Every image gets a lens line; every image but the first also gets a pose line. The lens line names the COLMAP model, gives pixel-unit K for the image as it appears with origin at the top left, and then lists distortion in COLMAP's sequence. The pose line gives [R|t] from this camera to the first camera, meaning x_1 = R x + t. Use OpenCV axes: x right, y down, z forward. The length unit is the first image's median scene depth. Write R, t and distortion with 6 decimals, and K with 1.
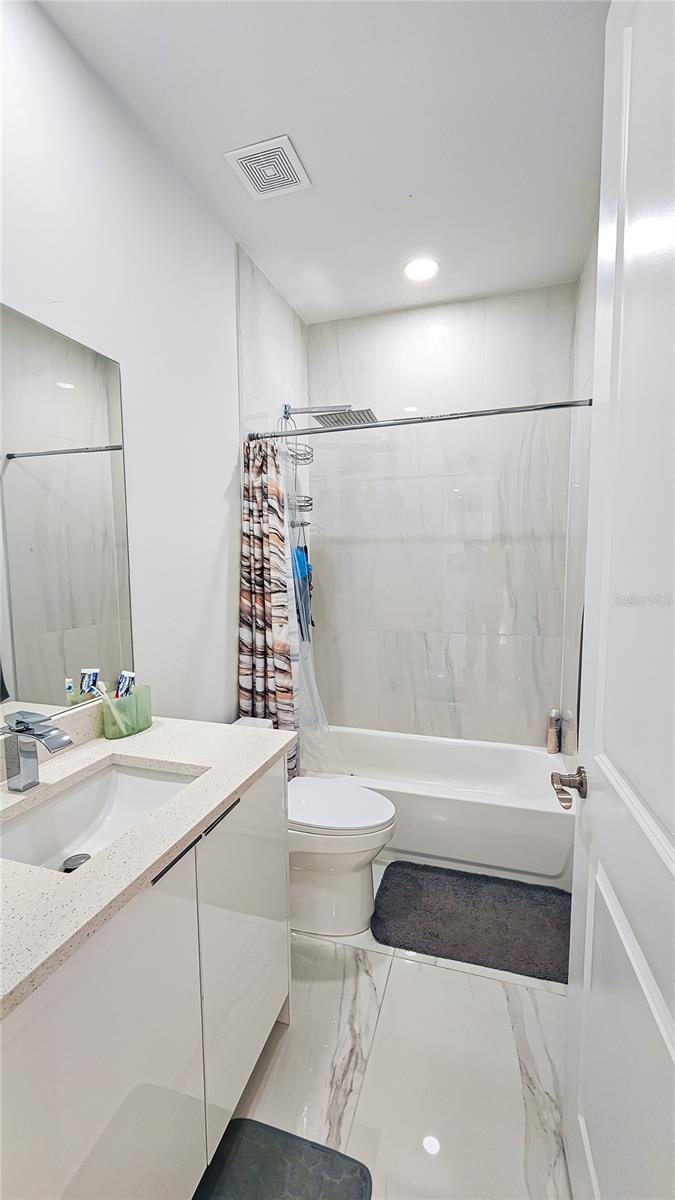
lens RADIAL K [[491.5, 0, 337.5], [0, 491.5, 600.0], [0, 0, 1]] dist [-0.000063, -0.000336]
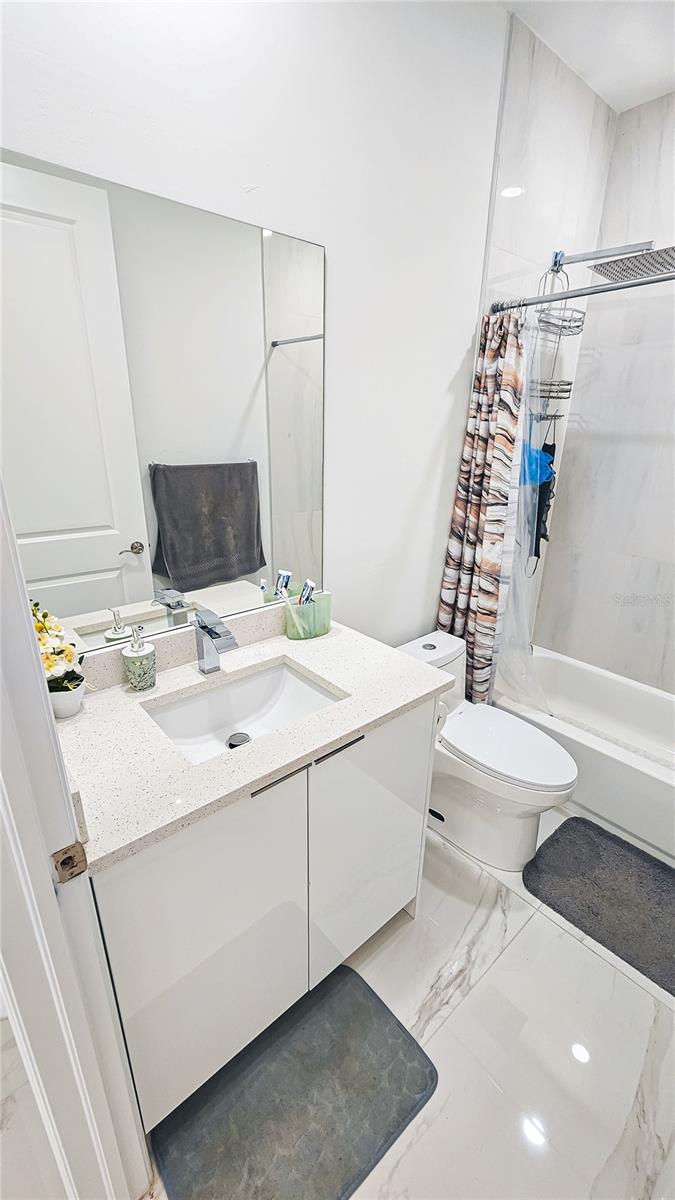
lens RADIAL K [[491.5, 0, 337.5], [0, 491.5, 600.0], [0, 0, 1]] dist [-0.000063, -0.000336]
pose [[0.850998, 0.199088, -0.485970, 0.098314], [-0.069327, 0.959848, 0.271820, -0.071432], [0.520574, -0.197627, 0.830630, 0.090198]]
